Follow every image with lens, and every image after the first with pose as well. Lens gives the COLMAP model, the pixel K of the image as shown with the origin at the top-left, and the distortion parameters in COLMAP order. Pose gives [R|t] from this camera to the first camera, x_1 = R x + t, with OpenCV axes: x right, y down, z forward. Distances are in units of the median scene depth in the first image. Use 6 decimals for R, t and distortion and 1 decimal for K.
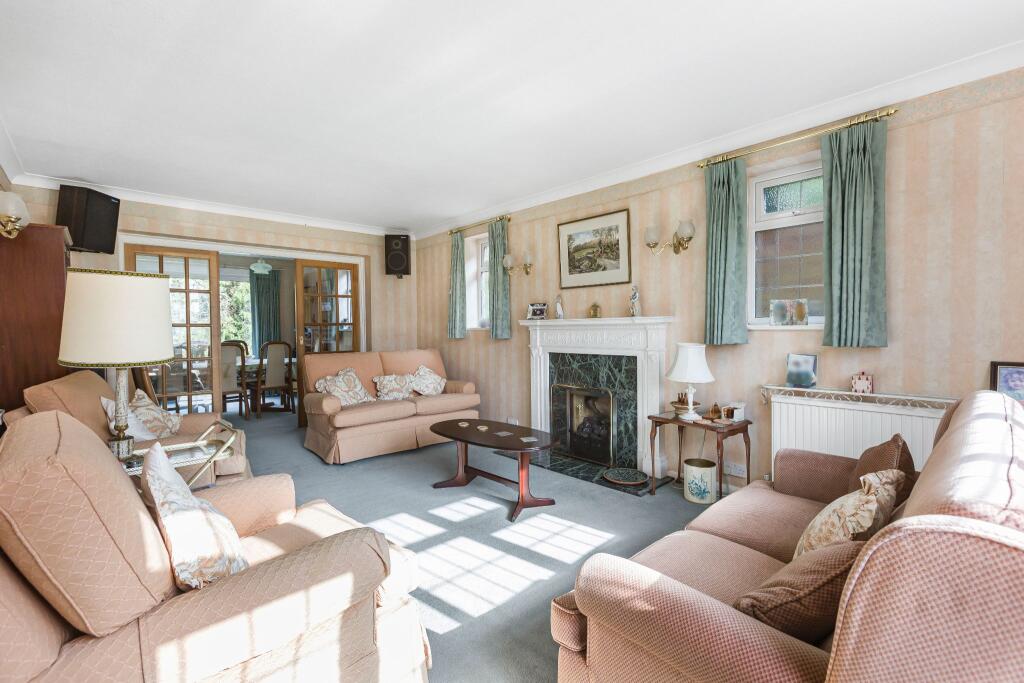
lens RADIAL K [[460.7, 0, 517.7], [0, 460.7, 338.7], [0, 0, 1]] dist [-0.001395, 0.002710]
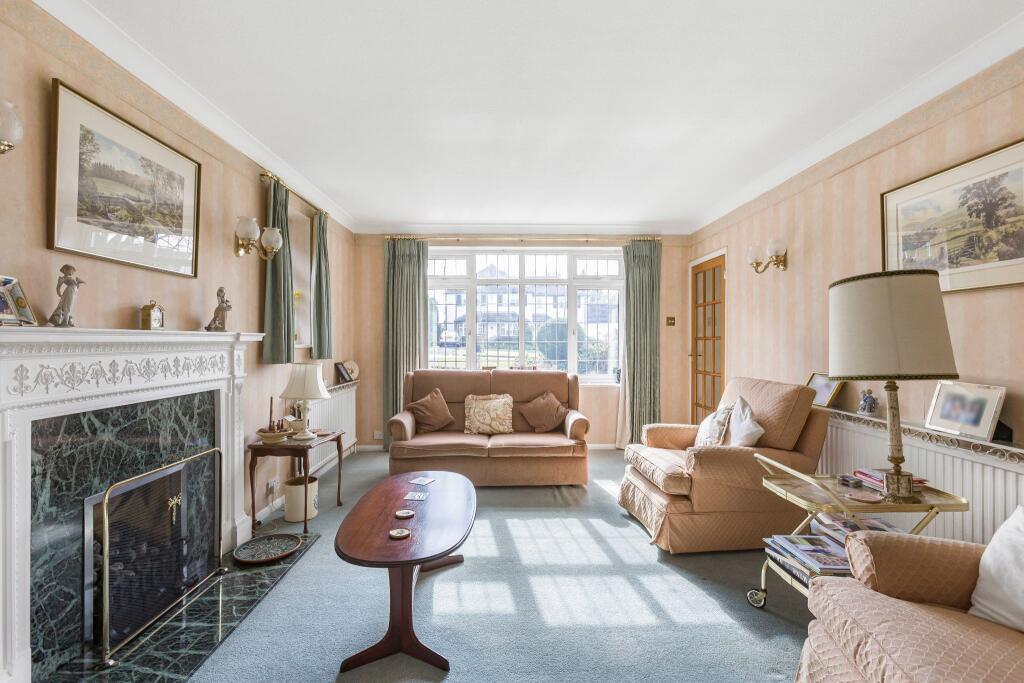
lens RADIAL K [[460.7, 0, 515.4], [0, 460.7, 342.2], [0, 0, 1]] dist [-0.001395, 0.002710]
pose [[-0.756377, -0.000182, 0.654136, -0.495583], [0.013438, 0.999785, 0.015816, -0.034934], [-0.653998, 0.020753, -0.756212, 1.156525]]
